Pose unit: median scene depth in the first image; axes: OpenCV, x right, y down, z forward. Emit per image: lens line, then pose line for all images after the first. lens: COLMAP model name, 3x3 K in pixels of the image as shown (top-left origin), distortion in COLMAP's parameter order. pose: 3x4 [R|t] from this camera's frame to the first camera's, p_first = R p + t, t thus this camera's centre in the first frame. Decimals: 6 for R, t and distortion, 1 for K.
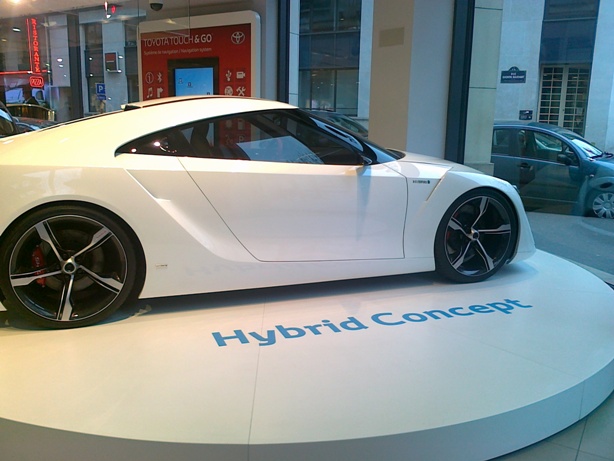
lens RADIAL K [[523.6, 0, 307.0], [0, 523.6, 230.5], [0, 0, 1]] dist [-0.000987, -0.044661]
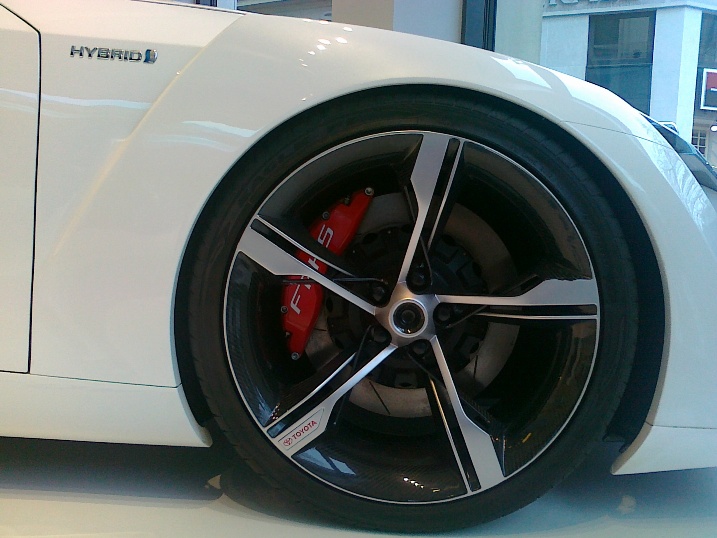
lens RADIAL K [[611.5, 0, 358.5], [0, 611.5, 269.0], [0, 0, 1]] dist [-0.000987, -0.044661]
pose [[0.906856, 0.030715, -0.420320, 0.298750], [-0.099902, 0.984581, -0.143593, 0.021195], [0.409429, 0.172209, 0.895942, 0.546975]]
